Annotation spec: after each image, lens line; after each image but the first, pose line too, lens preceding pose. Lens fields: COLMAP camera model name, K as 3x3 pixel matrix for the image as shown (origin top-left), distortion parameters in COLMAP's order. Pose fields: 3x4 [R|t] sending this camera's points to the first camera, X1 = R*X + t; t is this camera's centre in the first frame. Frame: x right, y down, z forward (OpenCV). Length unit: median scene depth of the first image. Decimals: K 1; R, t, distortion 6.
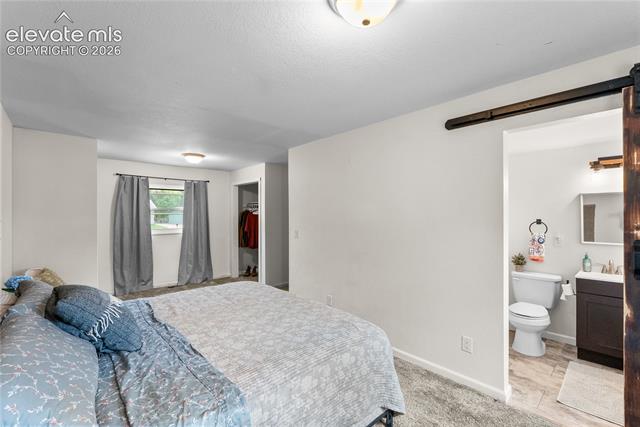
lens RADIAL K [[281.7, 0, 321.3], [0, 281.7, 212.6], [0, 0, 1]] dist [-0.001869, -0.000089]
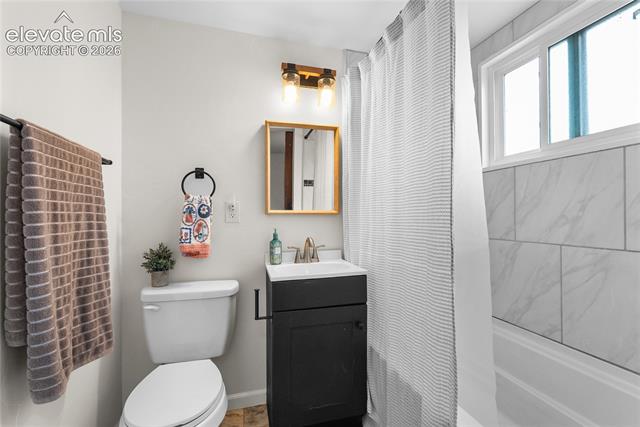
lens RADIAL K [[281.7, 0, 321.3], [0, 281.7, 212.6], [0, 0, 1]] dist [-0.001869, -0.000089]
pose [[0.452392, 0.019609, 0.891604, 0.473984], [-0.003396, 0.999789, -0.020266, 0.115281], [-0.891813, 0.006140, 0.452363, 0.644139]]
